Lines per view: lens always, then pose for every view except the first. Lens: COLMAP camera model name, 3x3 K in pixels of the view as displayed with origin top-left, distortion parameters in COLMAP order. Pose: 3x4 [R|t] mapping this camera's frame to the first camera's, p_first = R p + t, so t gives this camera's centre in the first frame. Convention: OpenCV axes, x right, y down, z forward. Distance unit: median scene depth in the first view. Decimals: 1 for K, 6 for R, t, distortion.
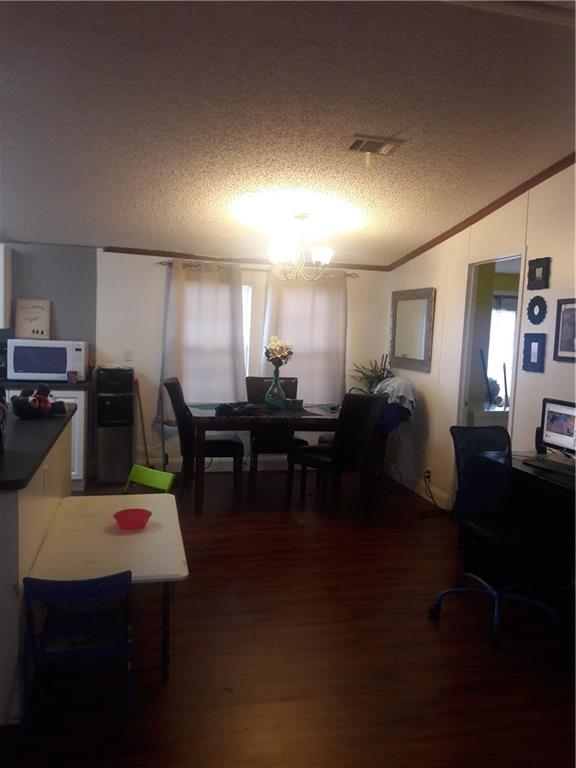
lens RADIAL K [[638.4, 0, 294.9], [0, 638.4, 384.8], [0, 0, 1]] dist [0.085058, -0.269789]
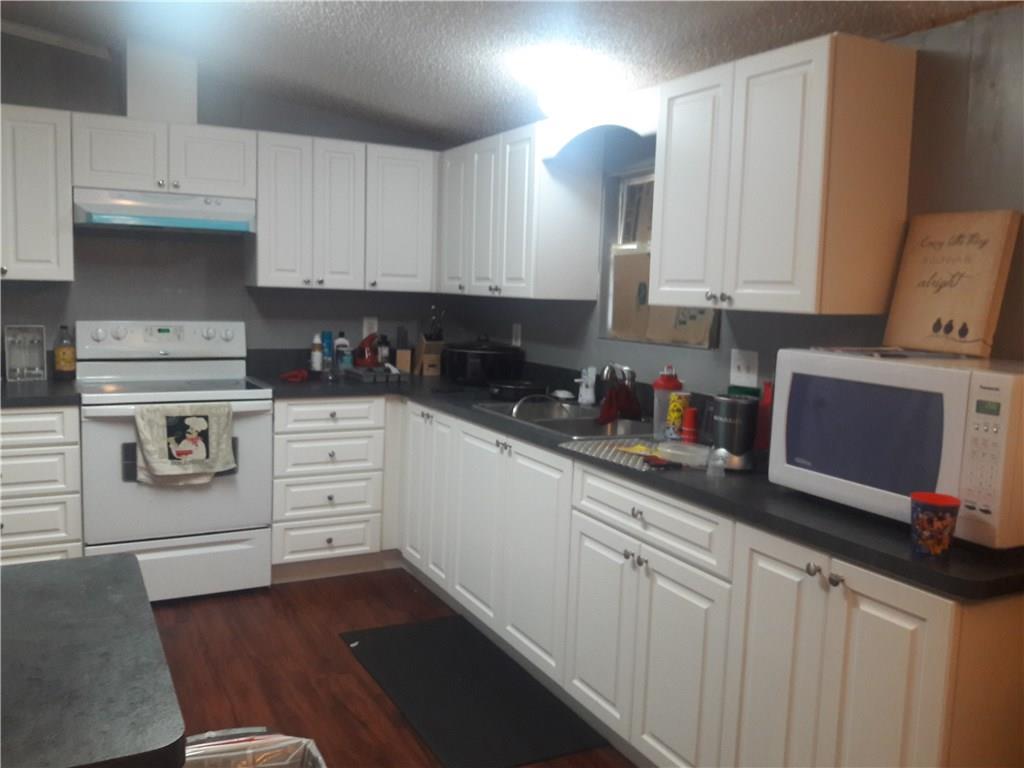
lens RADIAL K [[851.2, 0, 512.0], [0, 851.2, 384.0], [0, 0, 1]] dist [0.085058, -0.269789]
pose [[0.234183, 0.074912, -0.969302, -0.096122], [-0.104304, 0.993208, 0.051560, -0.063749], [0.966581, 0.089027, 0.240406, 0.806720]]
